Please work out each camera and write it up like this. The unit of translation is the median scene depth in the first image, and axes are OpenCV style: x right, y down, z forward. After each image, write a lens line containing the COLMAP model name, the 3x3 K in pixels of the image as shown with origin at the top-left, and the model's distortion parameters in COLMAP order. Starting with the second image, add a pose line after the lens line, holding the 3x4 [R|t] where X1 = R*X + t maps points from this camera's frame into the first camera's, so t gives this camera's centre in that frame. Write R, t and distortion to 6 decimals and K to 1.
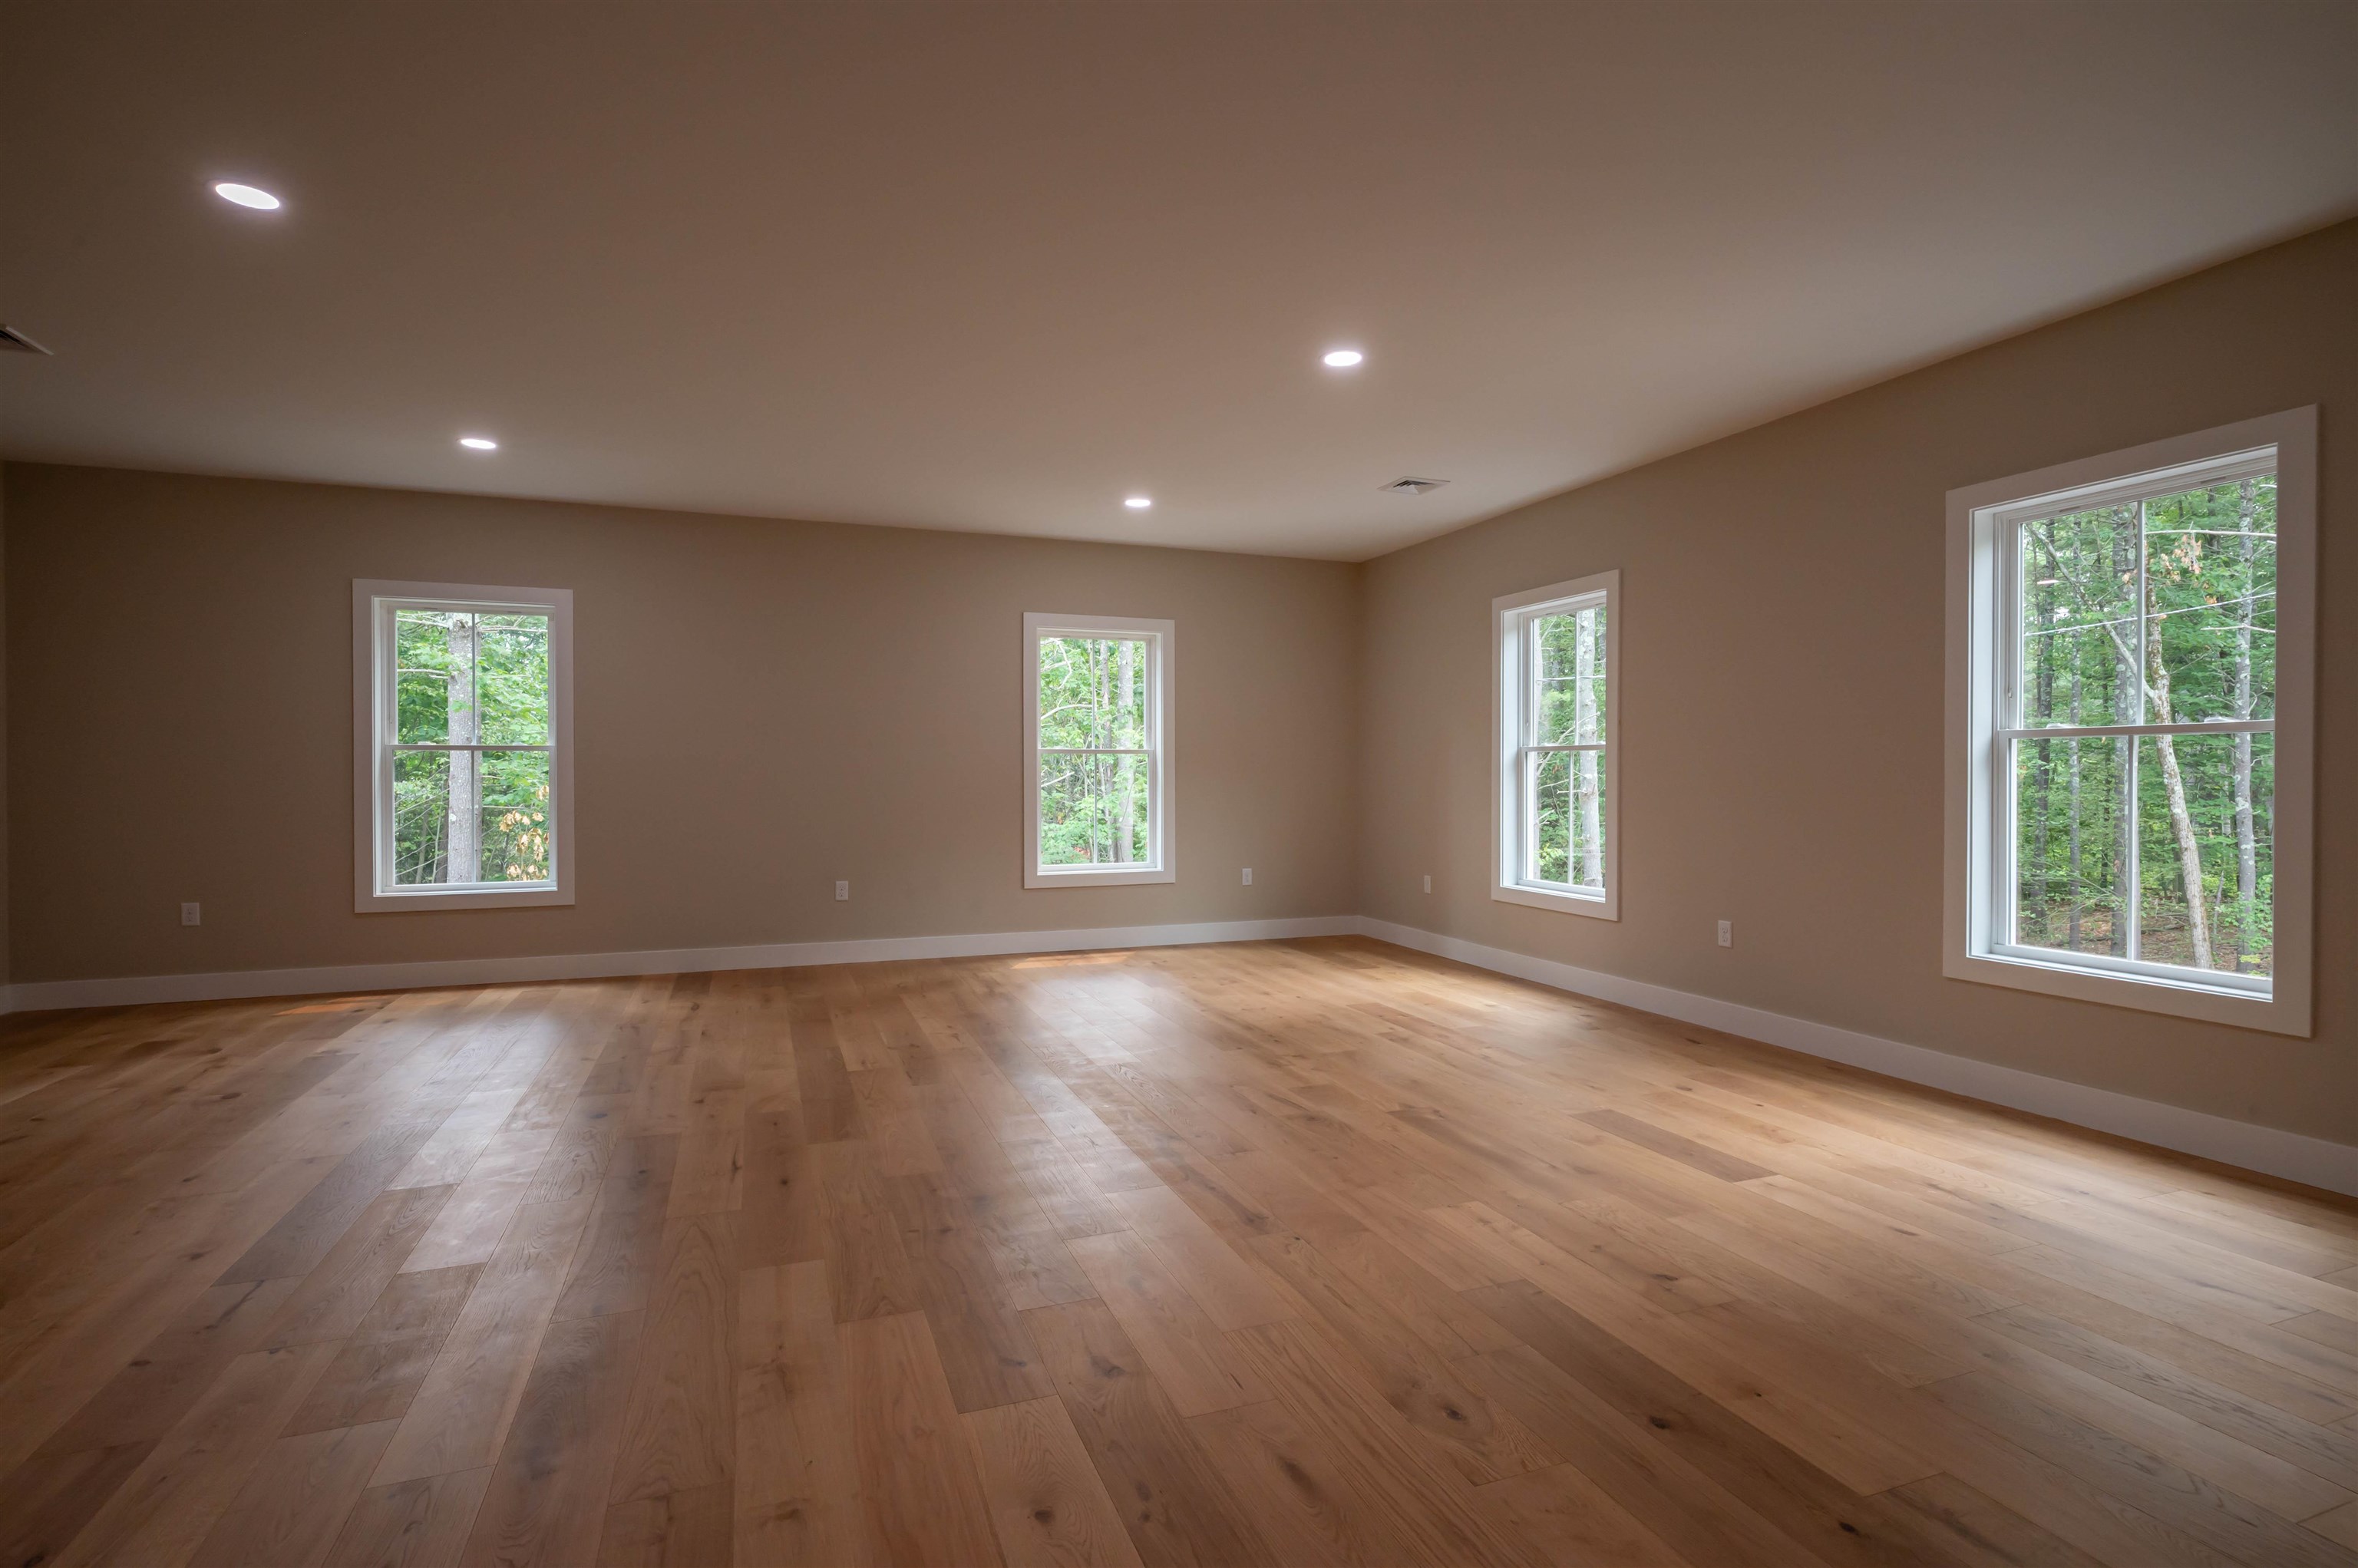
lens RADIAL K [[1173.6, 0, 1179.0], [0, 1173.6, 784.0], [0, 0, 1]] dist [-0.003510, 0.001498]
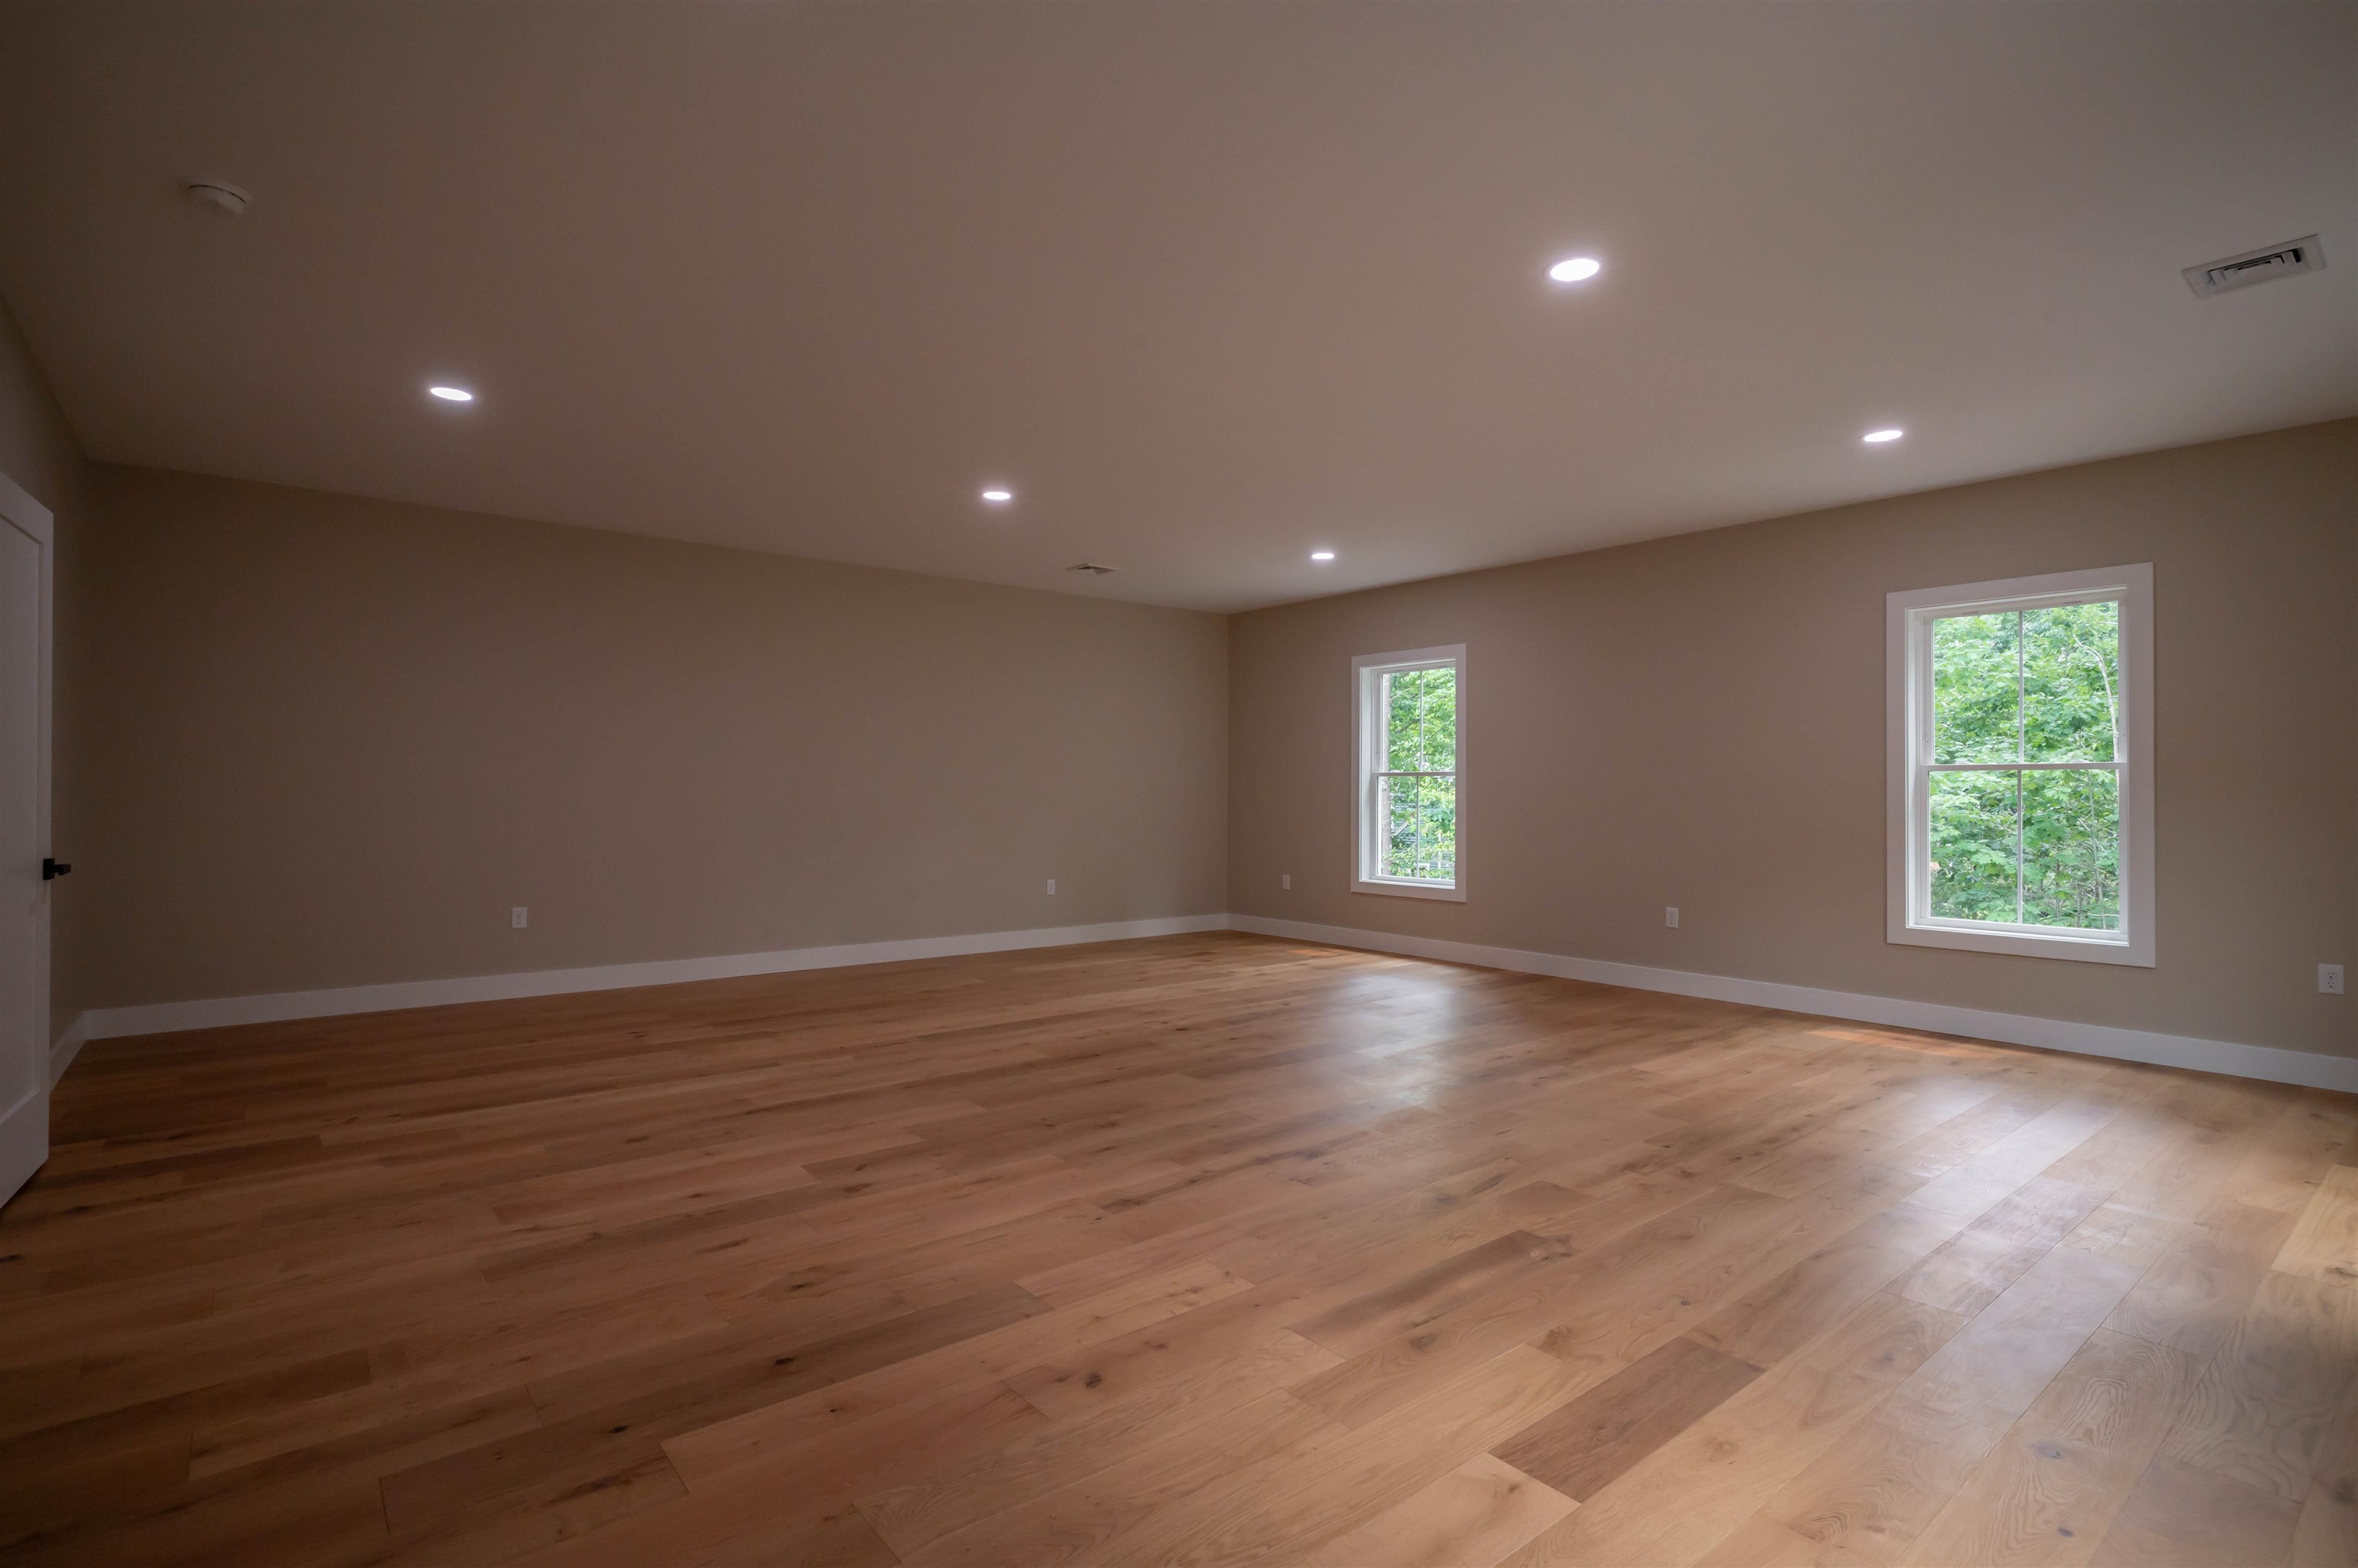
lens RADIAL K [[1173.6, 0, 1179.0], [0, 1173.6, 784.0], [0, 0, 1]] dist [-0.003510, 0.001498]
pose [[0.285062, -0.000739, -0.958509, 1.015775], [-0.014309, 0.999885, -0.005026, -0.015084], [0.958402, 0.015148, 0.285019, 0.645348]]
